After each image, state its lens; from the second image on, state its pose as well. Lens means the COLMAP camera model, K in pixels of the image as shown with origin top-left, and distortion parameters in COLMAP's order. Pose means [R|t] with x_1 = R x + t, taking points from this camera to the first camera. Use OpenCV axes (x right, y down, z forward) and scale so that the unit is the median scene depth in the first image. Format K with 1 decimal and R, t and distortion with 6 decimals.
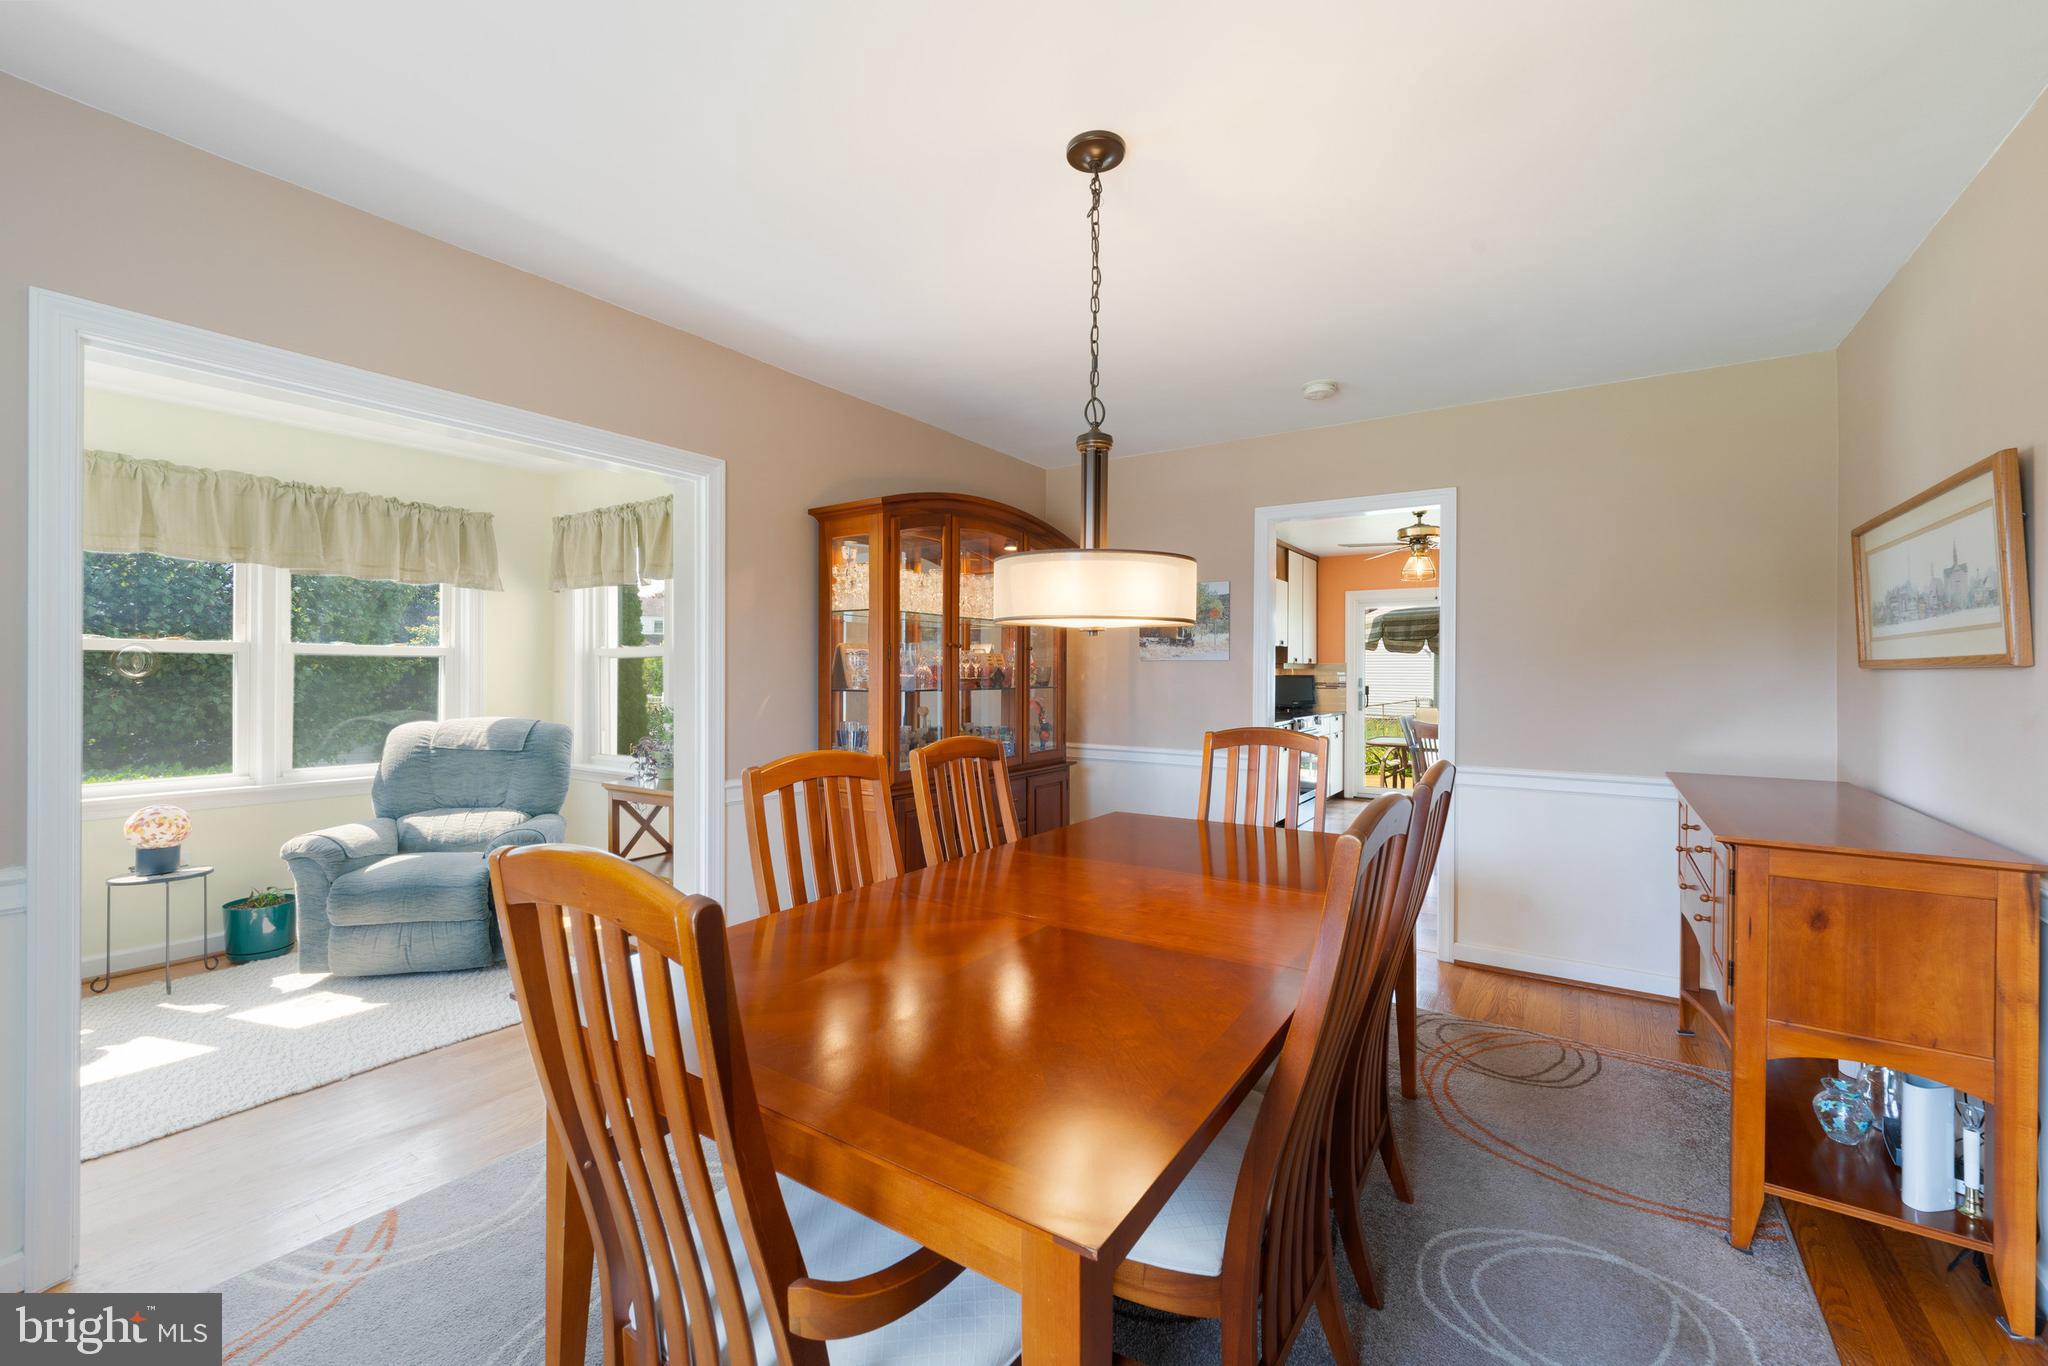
lens RADIAL K [[826.3, 0, 1020.1], [0, 826.3, 668.9], [0, 0, 1]] dist [-0.005673, -0.000196]
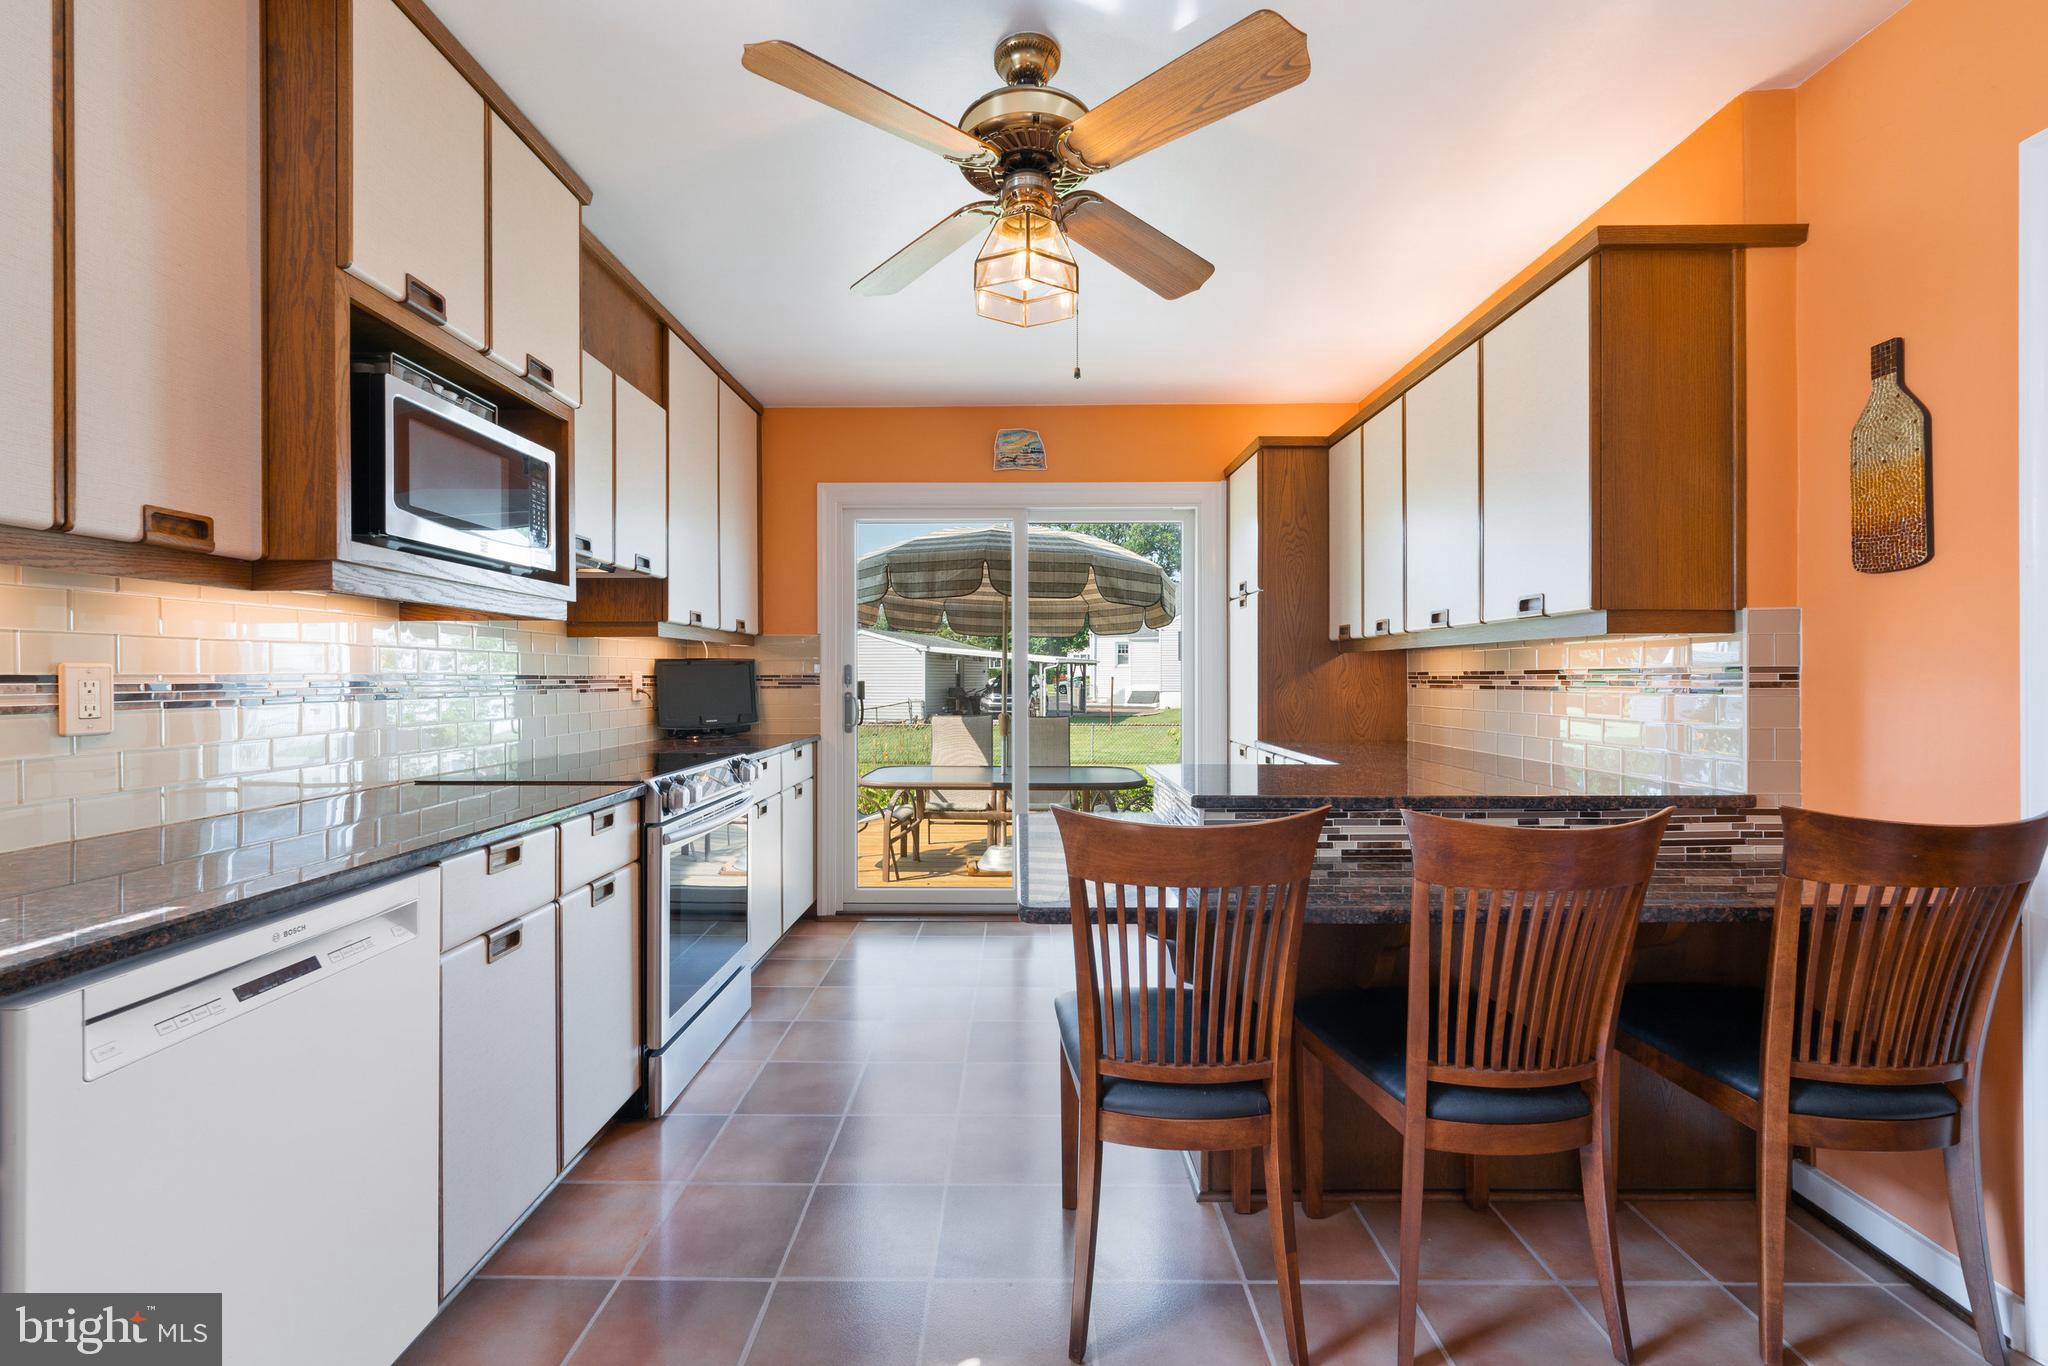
lens RADIAL K [[826.3, 0, 1008.7], [0, 826.3, 673.2], [0, 0, 1]] dist [-0.005673, -0.000196]
pose [[0.837784, -0.003142, 0.545993, 0.225249], [0.000910, 0.999990, 0.004358, 0.013655], [-0.546001, -0.003154, 0.837779, 0.539446]]
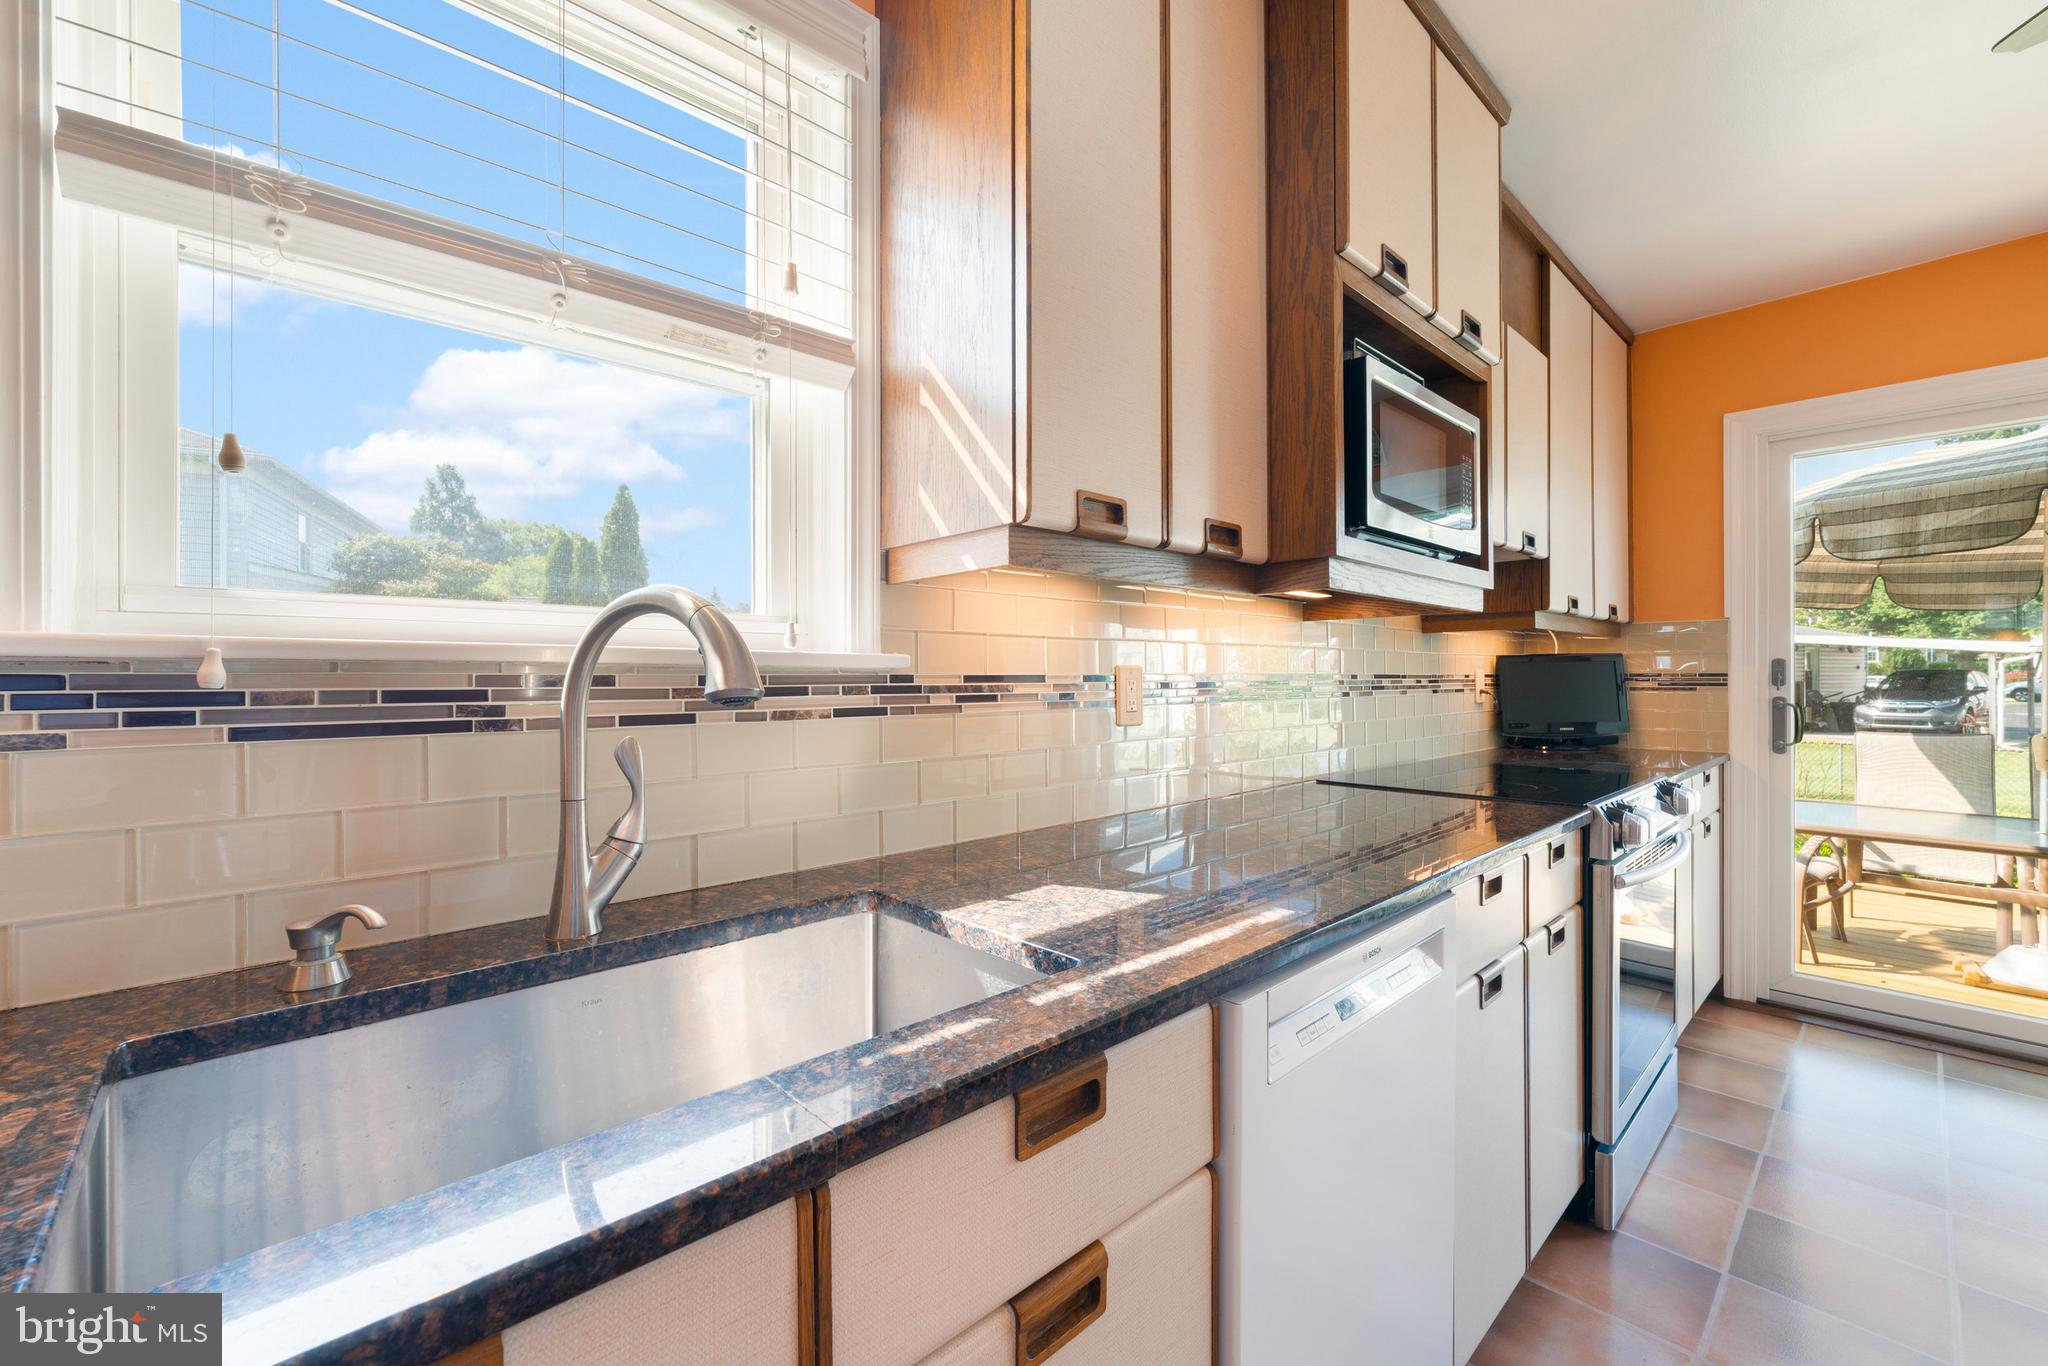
lens RADIAL K [[826.3, 0, 995.7], [0, 826.3, 673.1], [0, 0, 1]] dist [-0.005673, -0.000196]
pose [[0.968895, -0.007535, -0.247356, 0.177810], [0.008129, 0.999966, 0.001381, 0.013583], [0.247337, -0.003349, 0.968924, 0.579579]]
